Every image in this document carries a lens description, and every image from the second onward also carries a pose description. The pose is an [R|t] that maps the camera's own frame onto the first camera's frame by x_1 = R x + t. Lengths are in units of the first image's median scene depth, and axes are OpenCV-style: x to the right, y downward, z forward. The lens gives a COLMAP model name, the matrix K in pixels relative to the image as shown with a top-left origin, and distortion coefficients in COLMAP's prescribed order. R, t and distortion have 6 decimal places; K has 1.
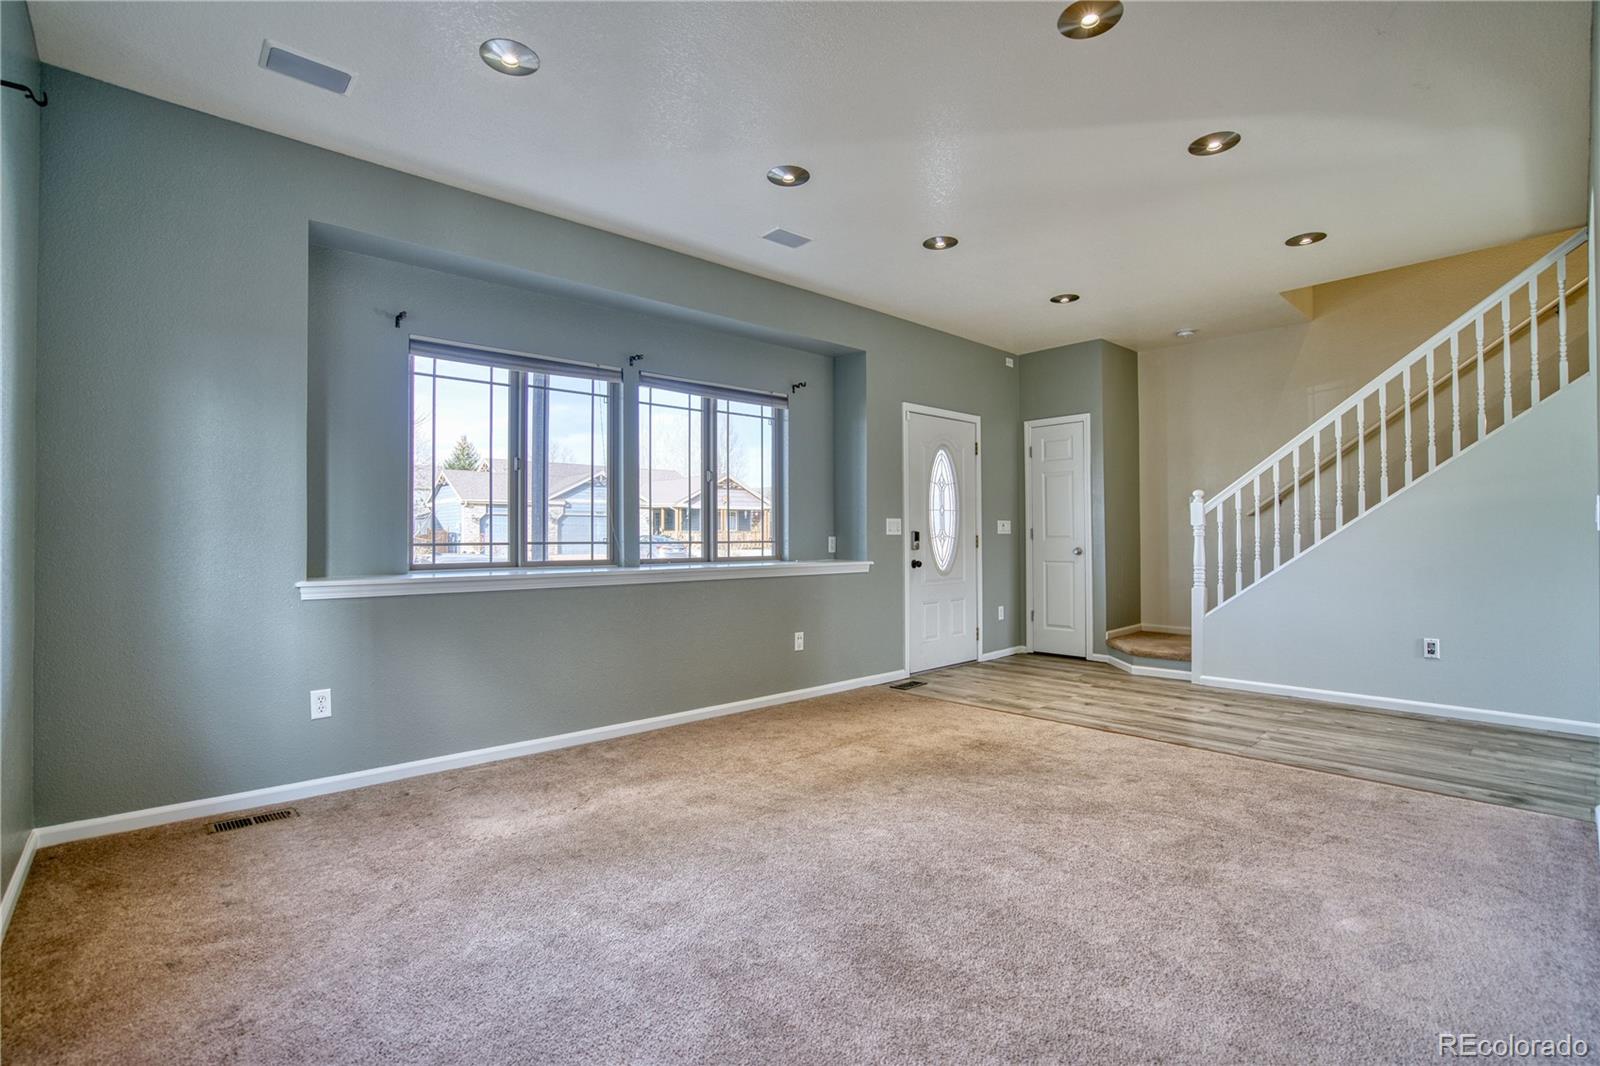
lens RADIAL K [[738.4, 0, 797.4], [0, 738.4, 529.5], [0, 0, 1]] dist [-0.058645, 0.023890]
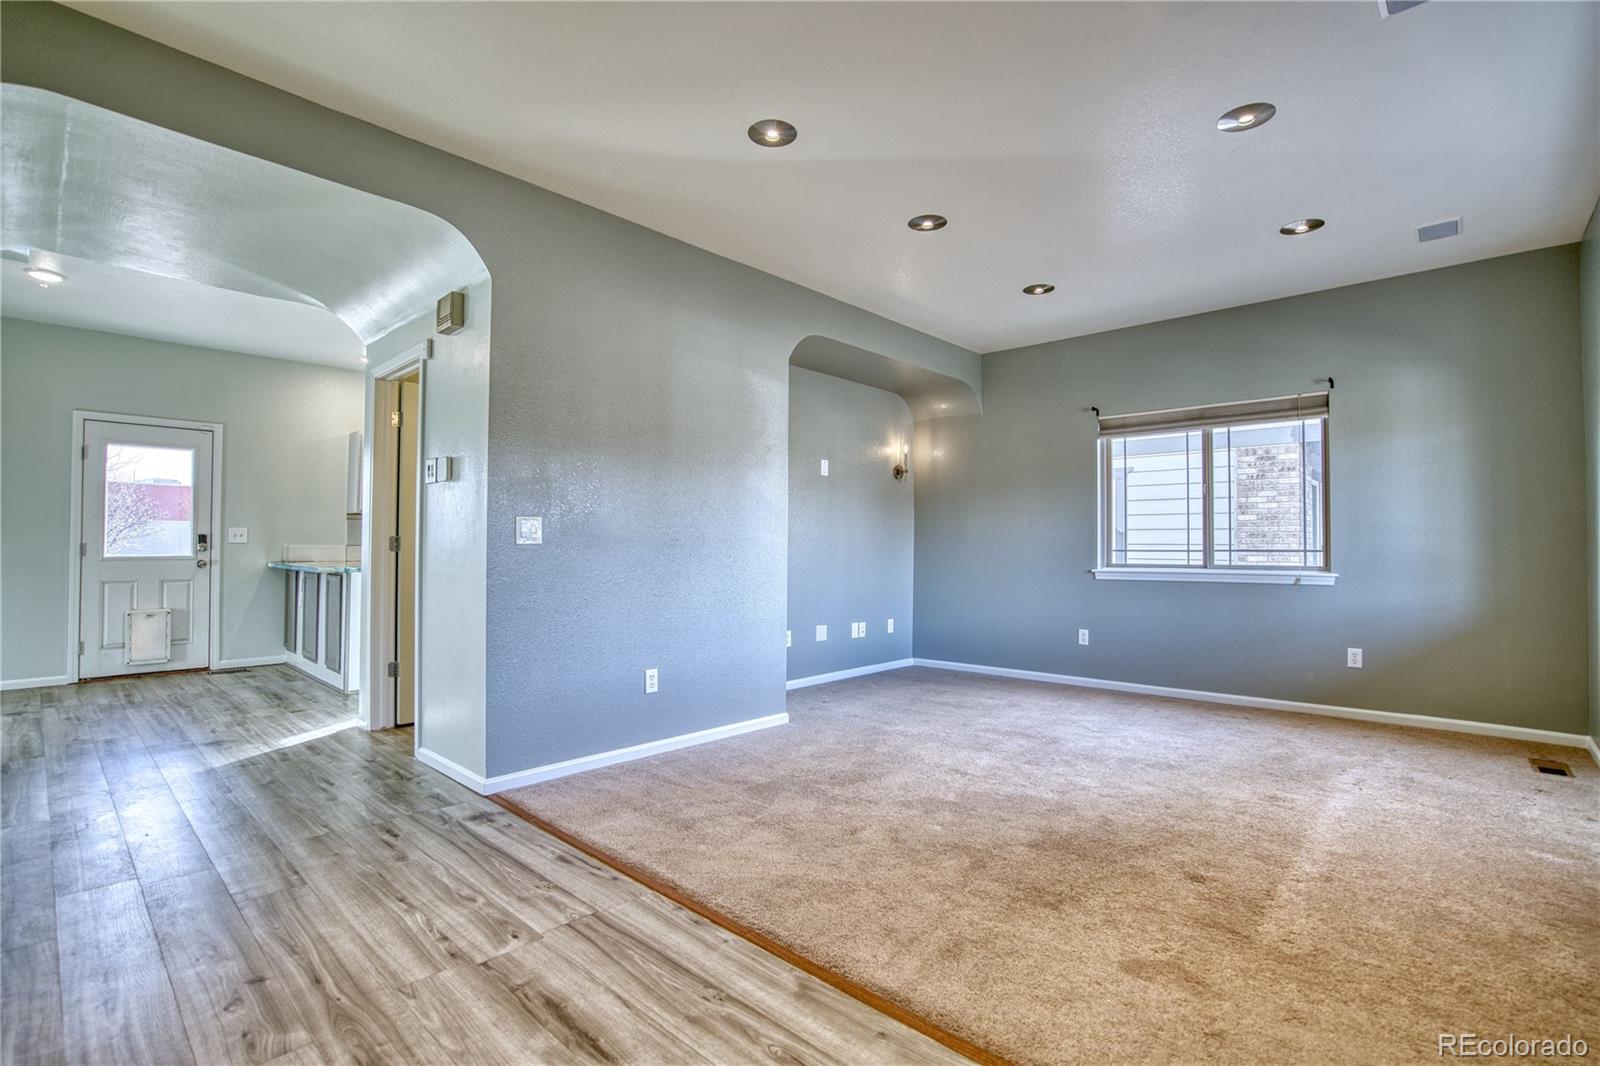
lens RADIAL K [[738.4, 0, 797.4], [0, 738.4, 529.5], [0, 0, 1]] dist [-0.058645, 0.023890]
pose [[-0.996742, -0.001342, -0.080647, 0.453021], [0.001248, 0.999485, -0.032060, 0.011793], [0.080649, -0.032057, -0.996227, 1.405163]]
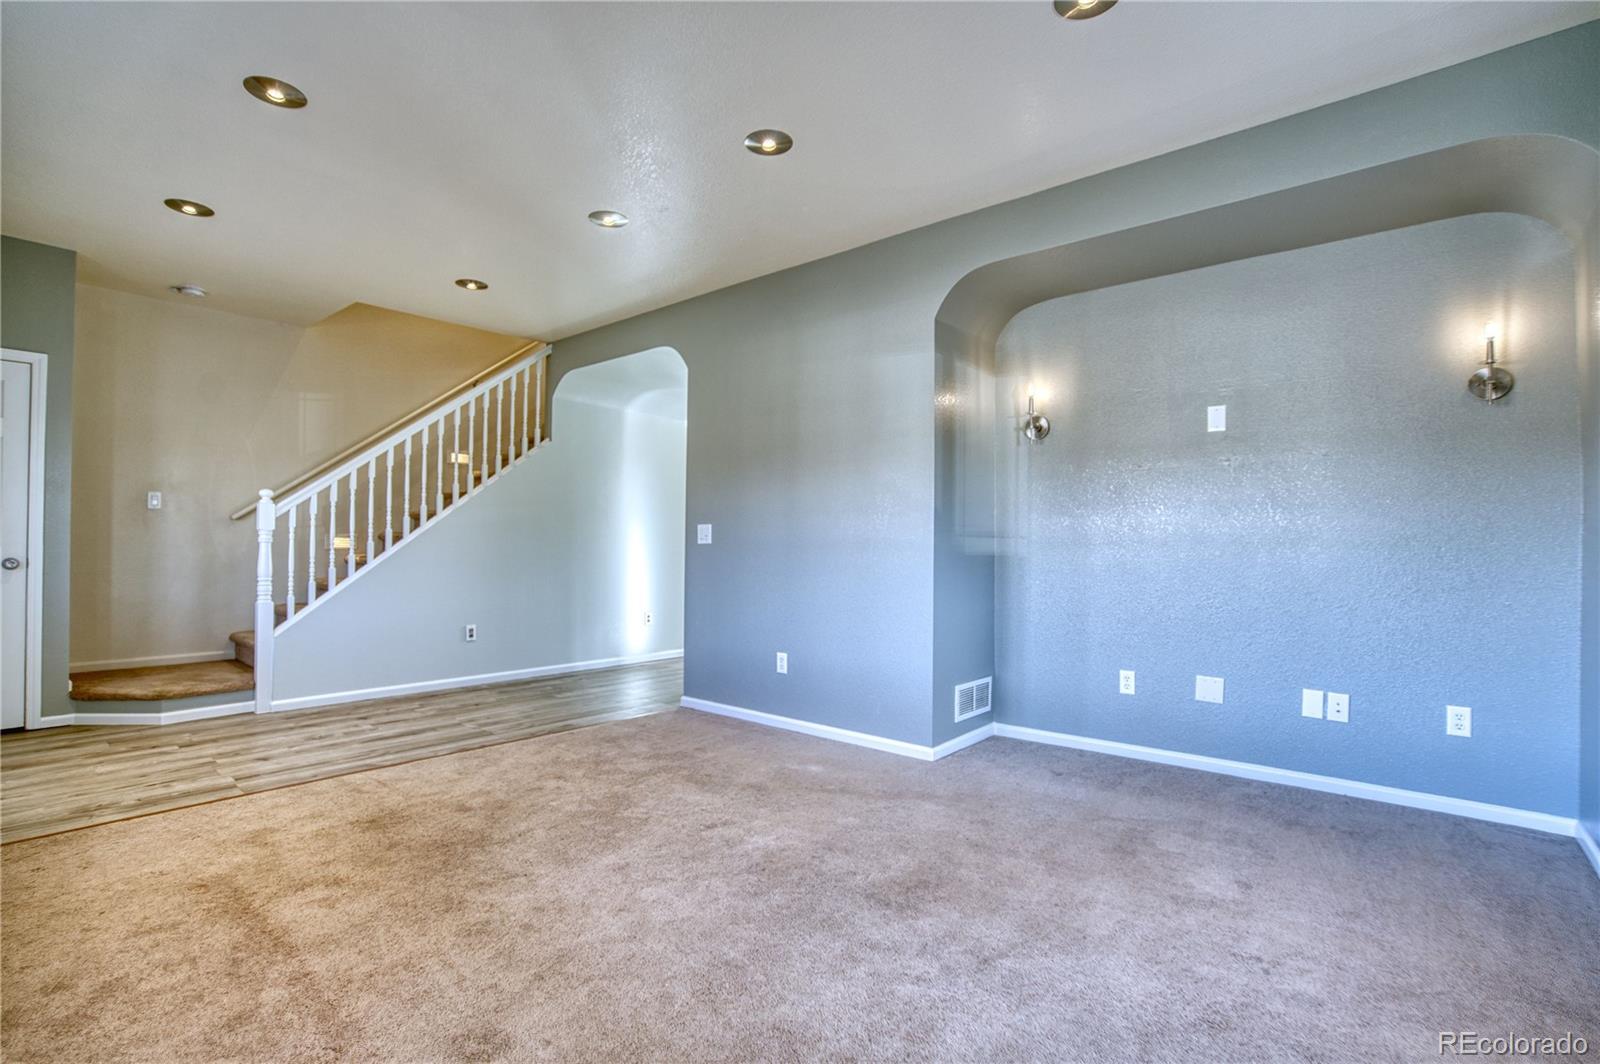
lens RADIAL K [[738.4, 0, 797.4], [0, 738.4, 528.5], [0, 0, 1]] dist [-0.058645, 0.023890]
pose [[-0.125465, 0.026051, 0.991756, -0.479792], [-0.016516, 0.999462, -0.028343, 0.008162], [-0.991961, -0.019936, -0.124967, 0.599163]]
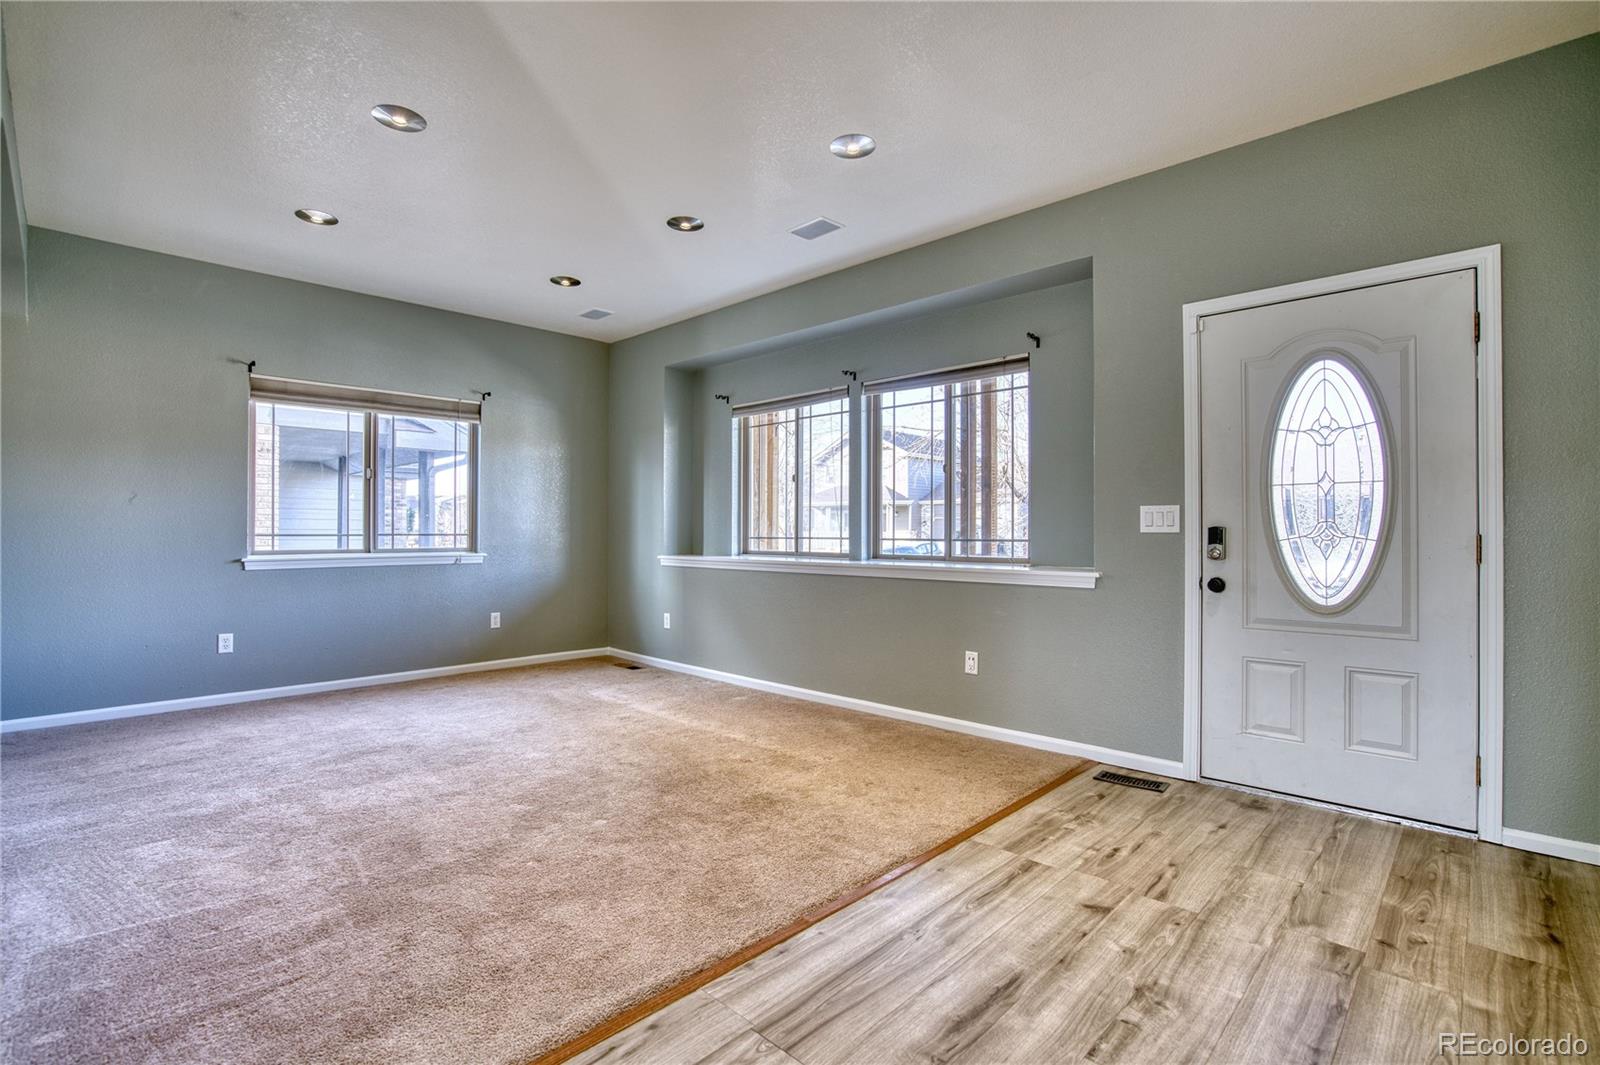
lens RADIAL K [[738.4, 0, 797.4], [0, 738.4, 529.0], [0, 0, 1]] dist [-0.058645, 0.023890]
pose [[0.067850, -0.002766, -0.997692, 0.928310], [0.005105, 0.999984, -0.002425, 0.005767], [0.997682, -0.004928, 0.067863, 0.874608]]
